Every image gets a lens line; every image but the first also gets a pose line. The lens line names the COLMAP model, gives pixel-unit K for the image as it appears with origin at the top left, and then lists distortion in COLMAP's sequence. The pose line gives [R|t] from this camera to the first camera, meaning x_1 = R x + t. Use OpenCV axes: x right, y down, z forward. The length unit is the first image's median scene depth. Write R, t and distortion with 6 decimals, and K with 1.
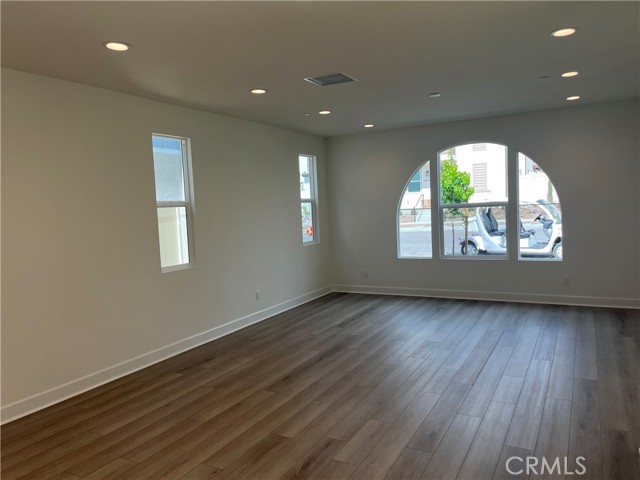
lens RADIAL K [[481.2, 0, 321.4], [0, 481.2, 237.5], [0, 0, 1]] dist [0.027425, -0.023204]
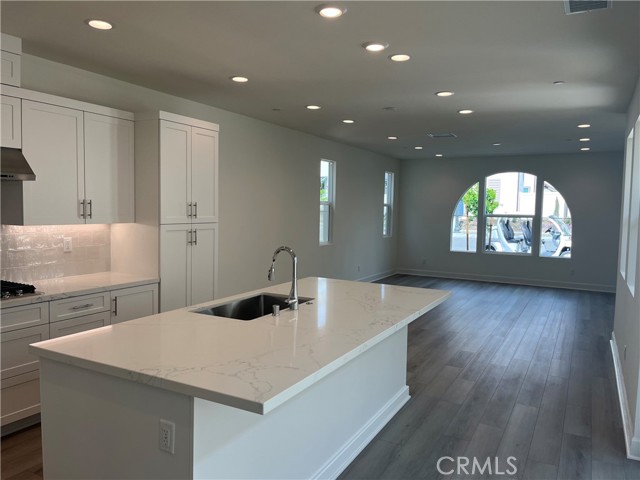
lens RADIAL K [[481.2, 0, 318.4], [0, 481.2, 240.9], [0, 0, 1]] dist [0.027425, -0.023204]
pose [[0.998139, 0.060593, -0.006821, -0.203185], [-0.060583, 0.998162, 0.001648, 0.033794], [0.006908, -0.001232, 0.999975, -0.370187]]
